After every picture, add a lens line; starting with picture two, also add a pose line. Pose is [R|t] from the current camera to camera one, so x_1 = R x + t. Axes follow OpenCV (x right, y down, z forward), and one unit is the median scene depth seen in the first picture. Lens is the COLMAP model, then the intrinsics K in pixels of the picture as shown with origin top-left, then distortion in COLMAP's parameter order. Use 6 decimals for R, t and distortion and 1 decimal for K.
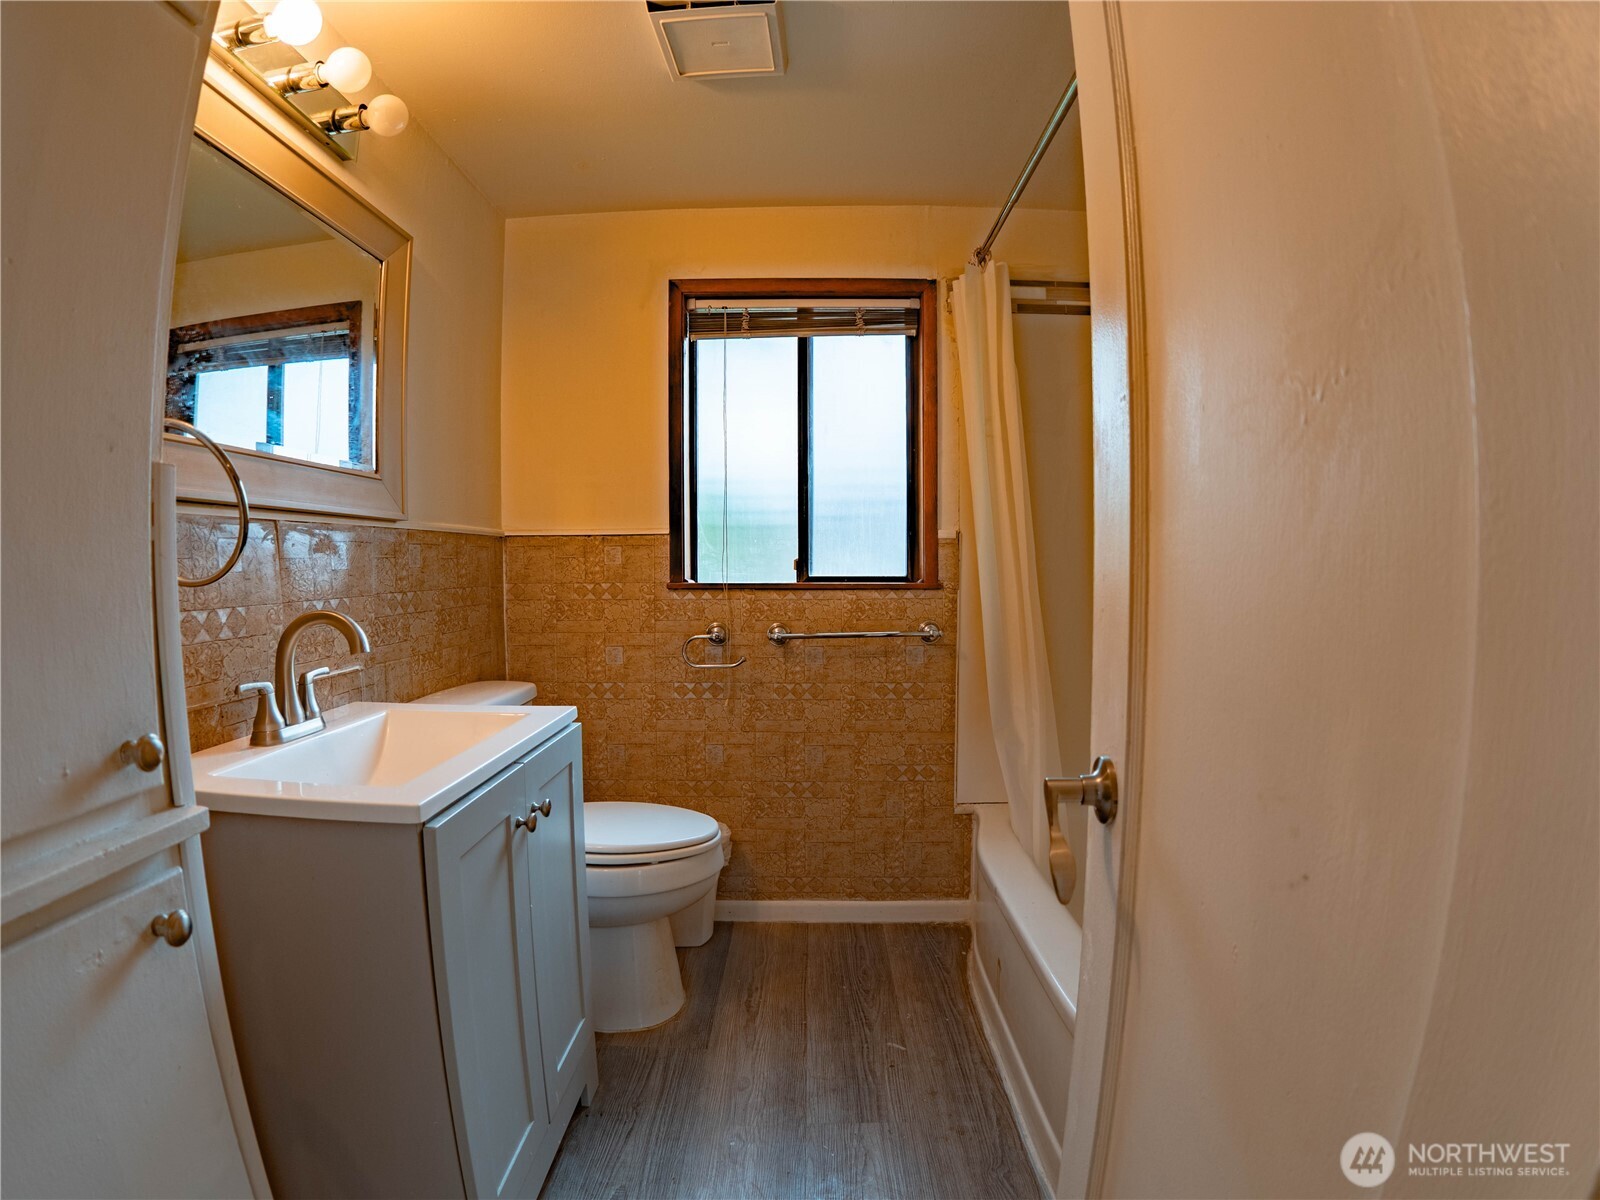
lens RADIAL K [[776.1, 0, 805.0], [0, 776.1, 603.3], [0, 0, 1]] dist [-0.133220, 0.010502]
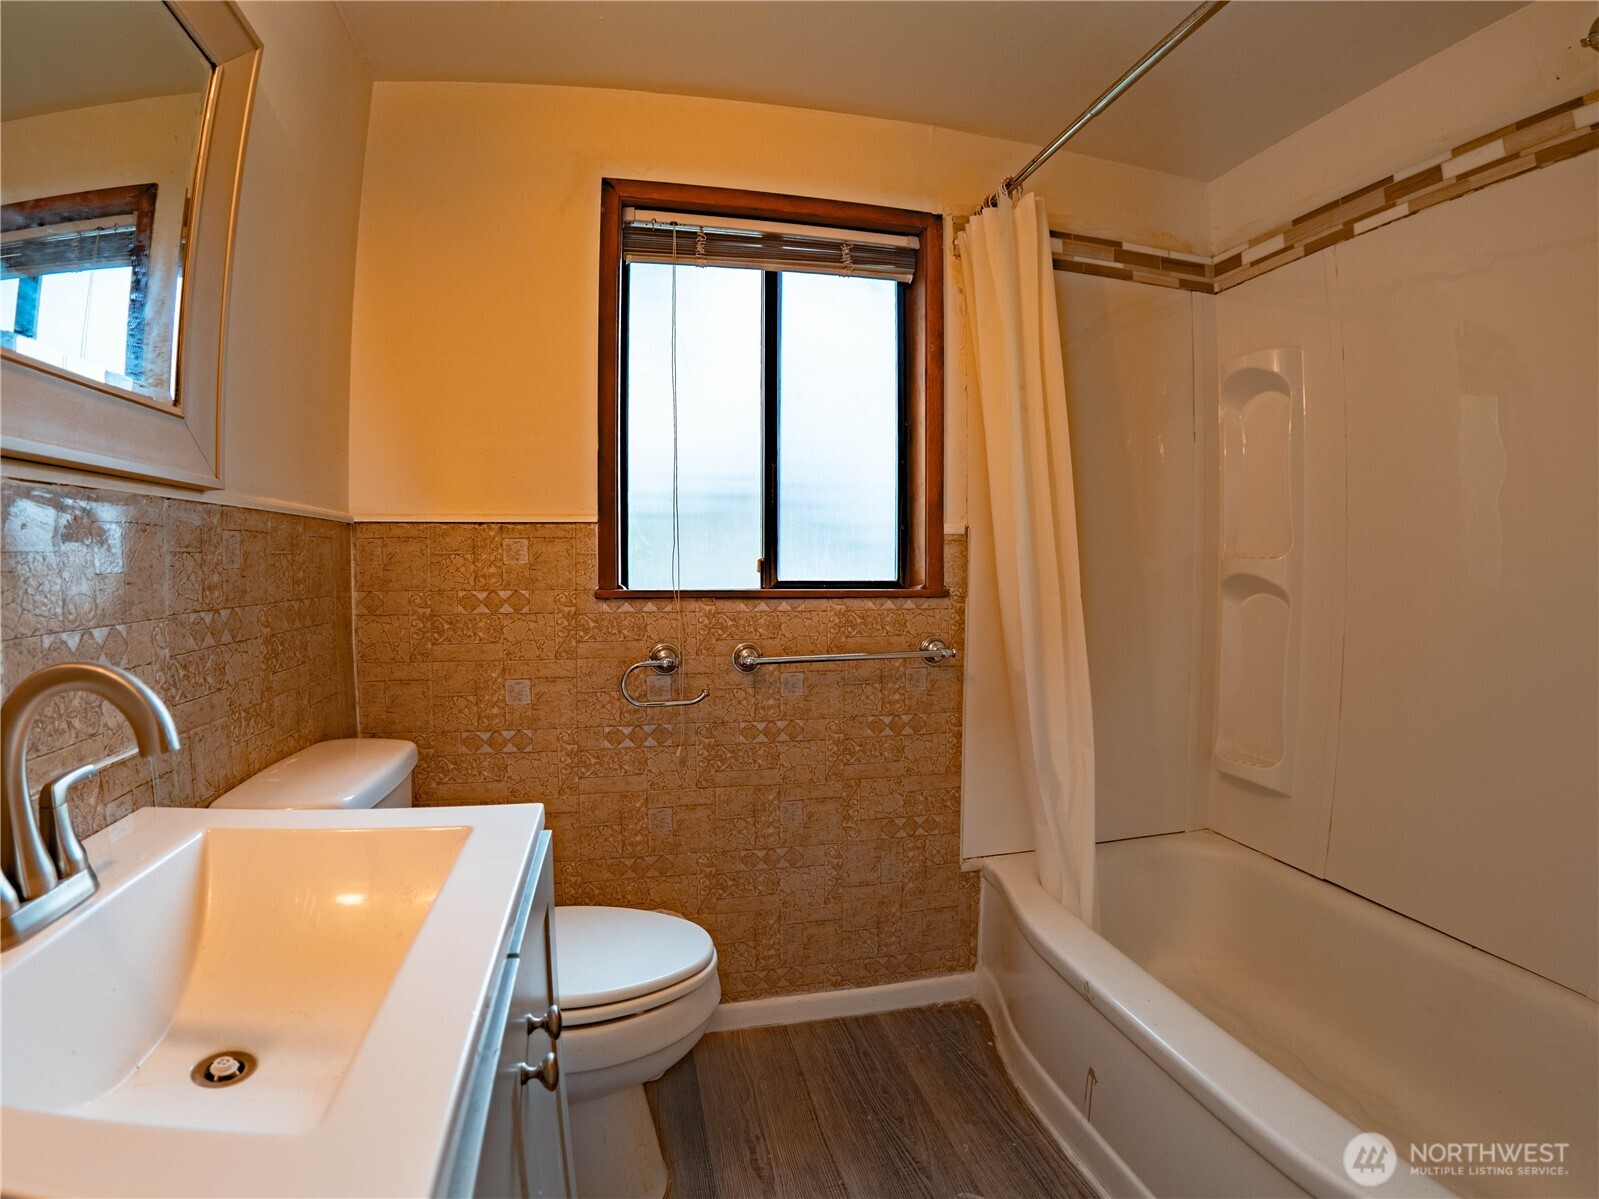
lens RADIAL K [[780.5, 0, 799.5], [0, 780.5, 599.5], [0, 0, 1]] dist [-0.137601, 0.012811]
pose [[0.969742, -0.005562, 0.244070, -0.168713], [0.006625, 0.999972, -0.003534, -0.013783], [-0.244043, 0.005044, 0.969751, 0.251124]]
